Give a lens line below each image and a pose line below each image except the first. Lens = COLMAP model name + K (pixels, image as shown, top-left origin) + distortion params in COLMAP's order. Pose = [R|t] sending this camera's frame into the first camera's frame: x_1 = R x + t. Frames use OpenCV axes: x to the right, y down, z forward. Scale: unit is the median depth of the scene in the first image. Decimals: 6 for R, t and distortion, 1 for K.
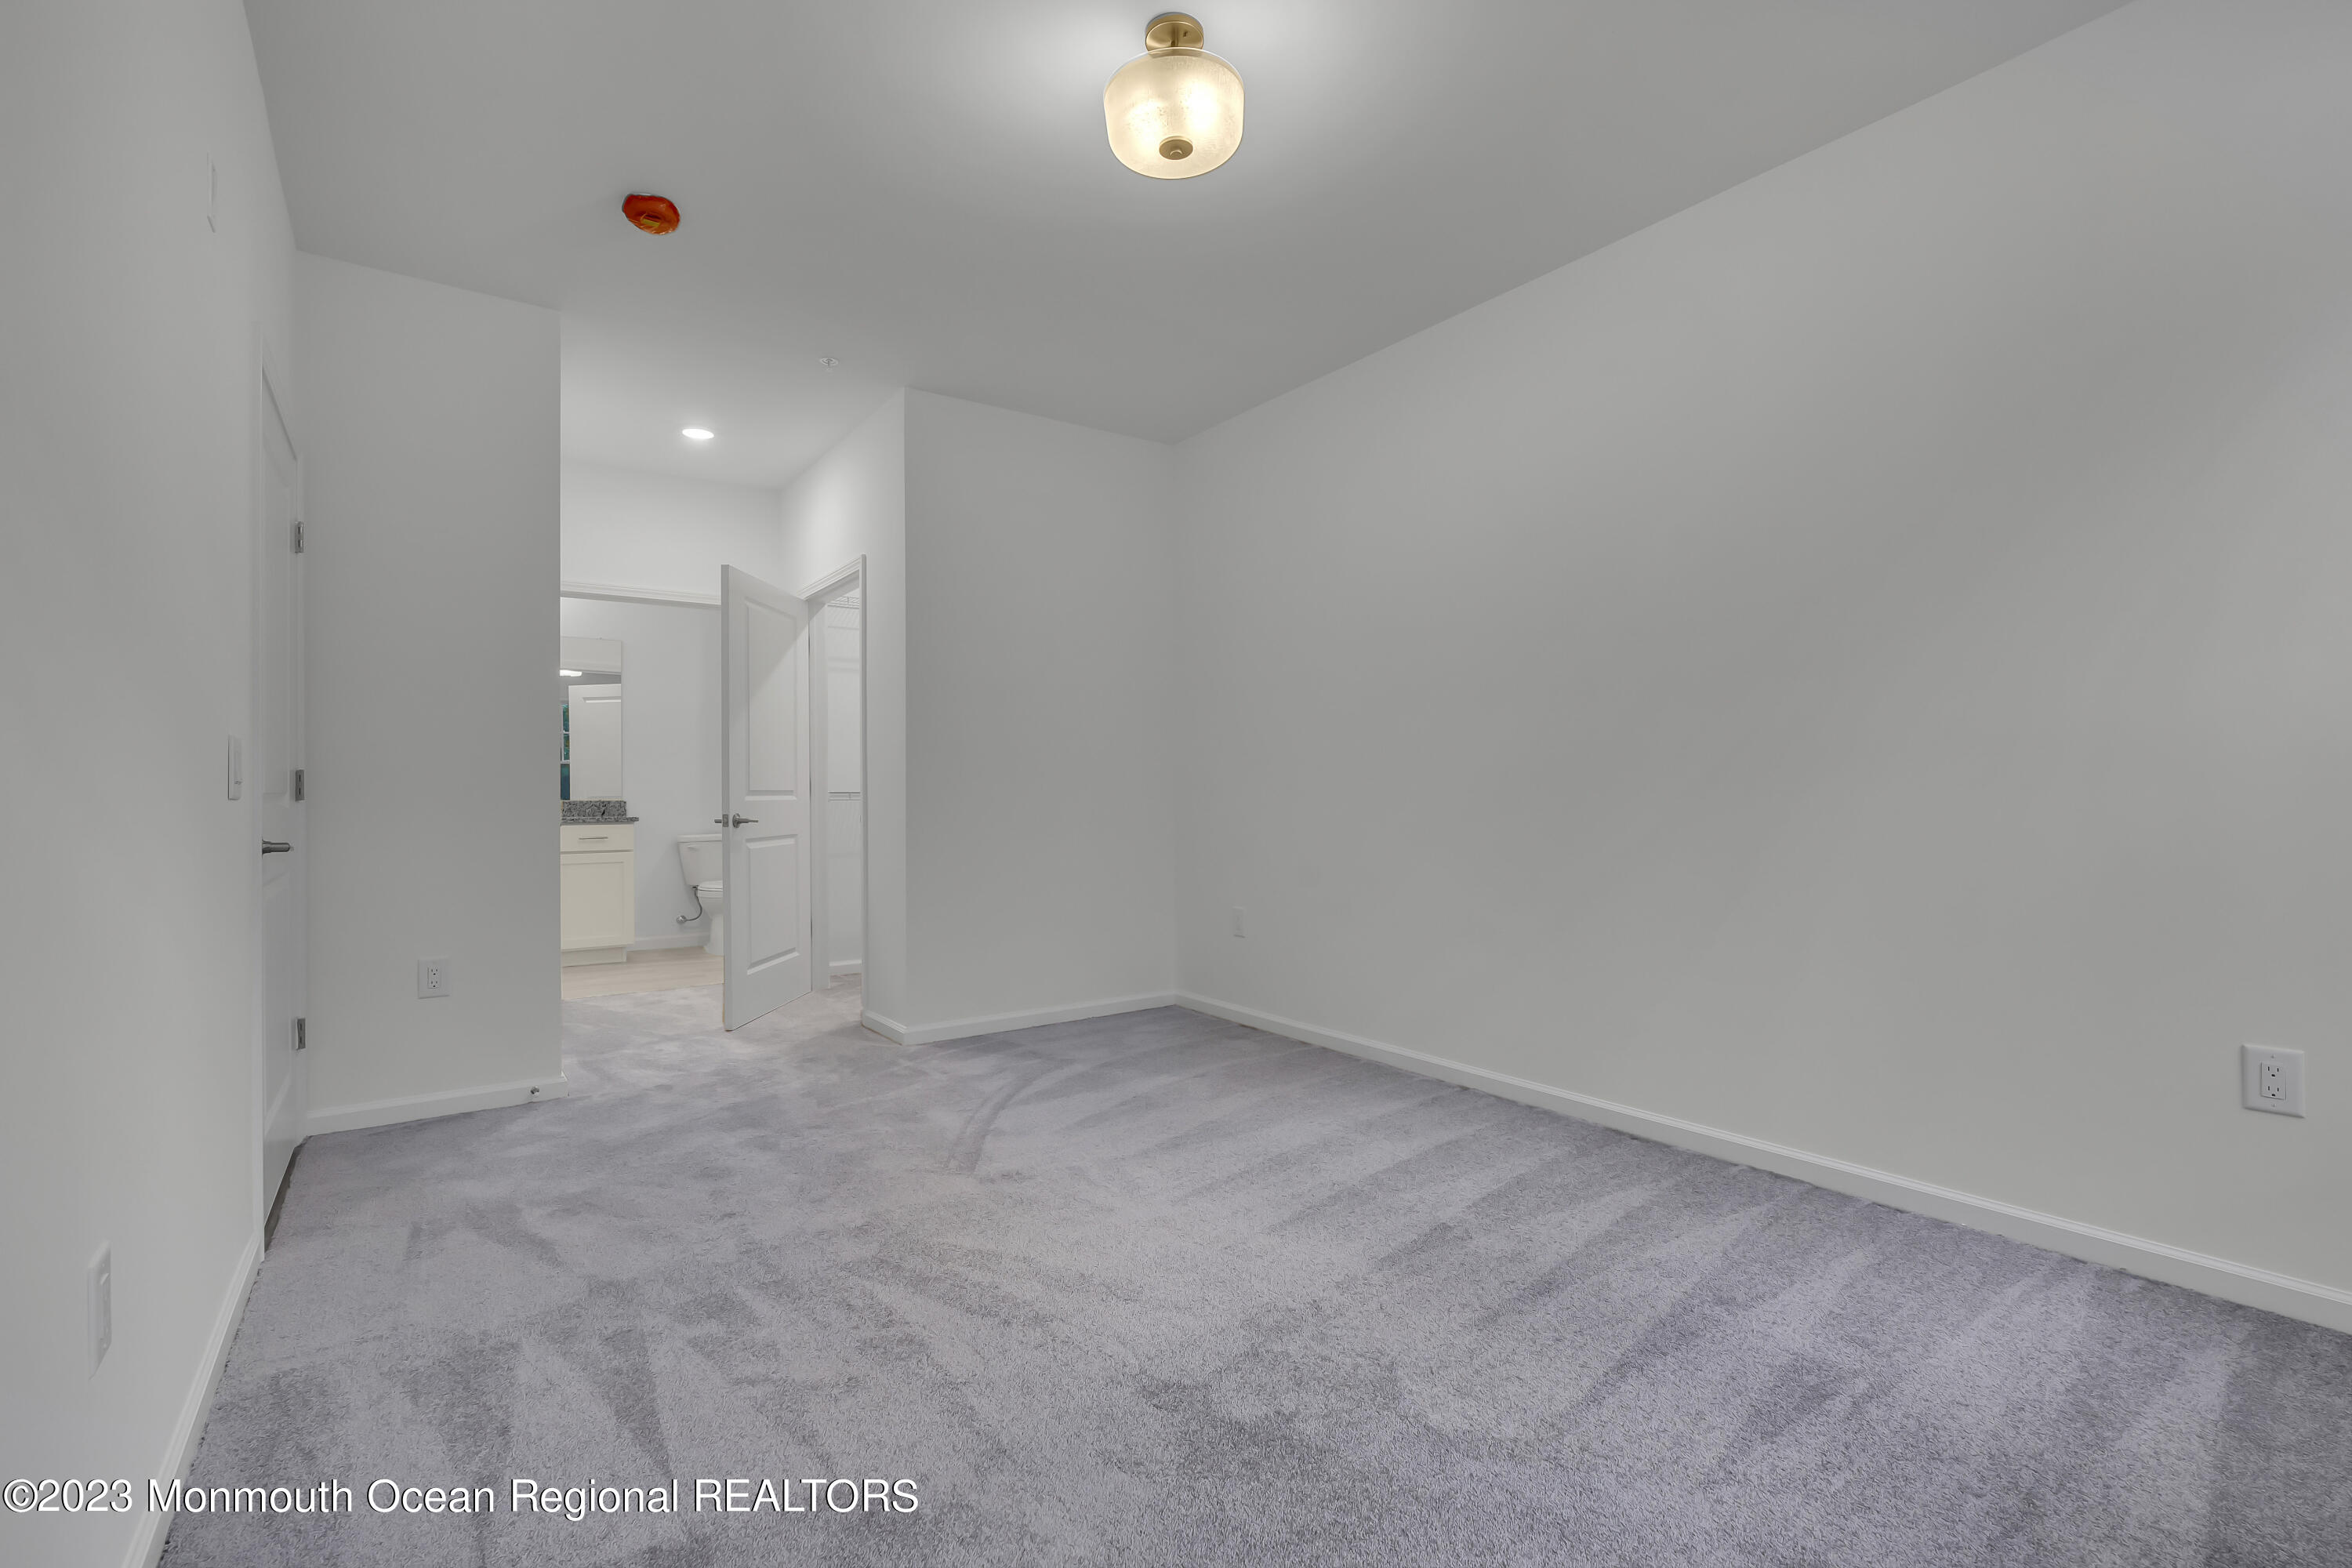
lens RADIAL K [[1049.9, 0, 1170.8], [0, 1049.9, 790.9], [0, 0, 1]] dist [-0.016679, 0.004809]
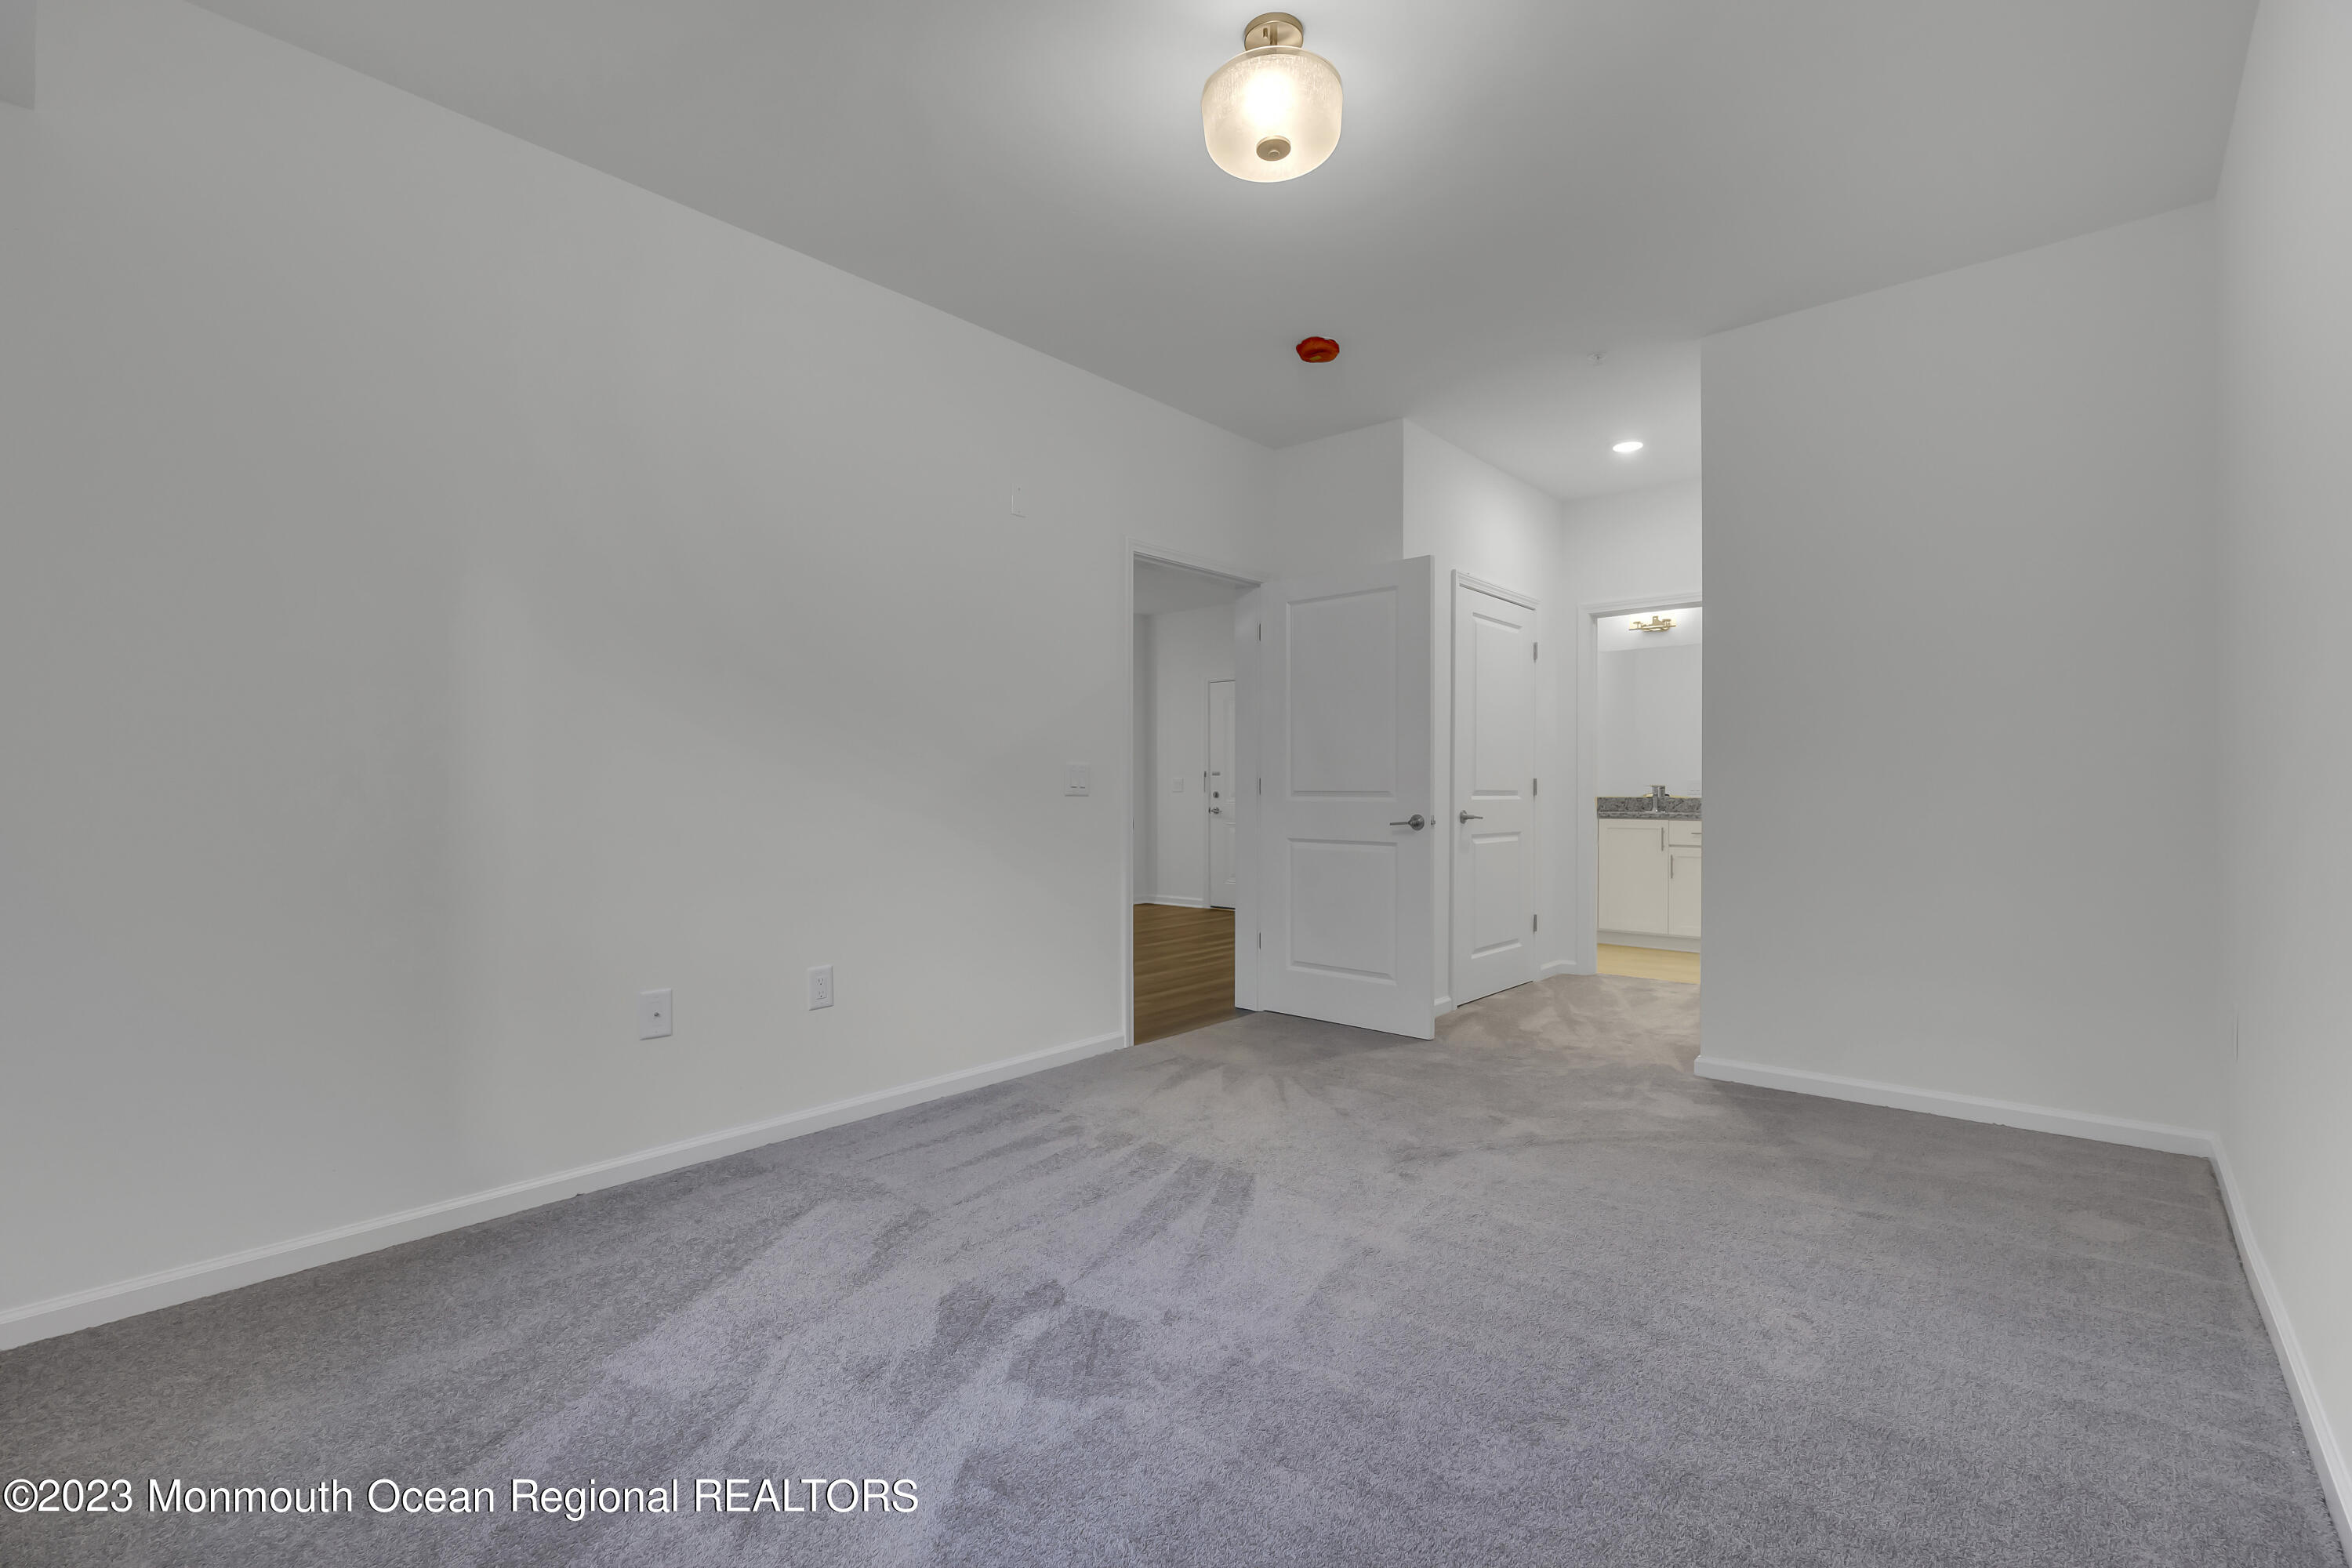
lens RADIAL K [[1049.9, 0, 1183.9], [0, 1049.9, 786.8], [0, 0, 1]] dist [-0.016679, 0.004809]
pose [[0.233660, 0.001526, -0.972317, 0.595305], [0.000378, 0.999999, 0.001660, -0.006734], [0.972318, -0.000756, 0.233659, 0.424245]]
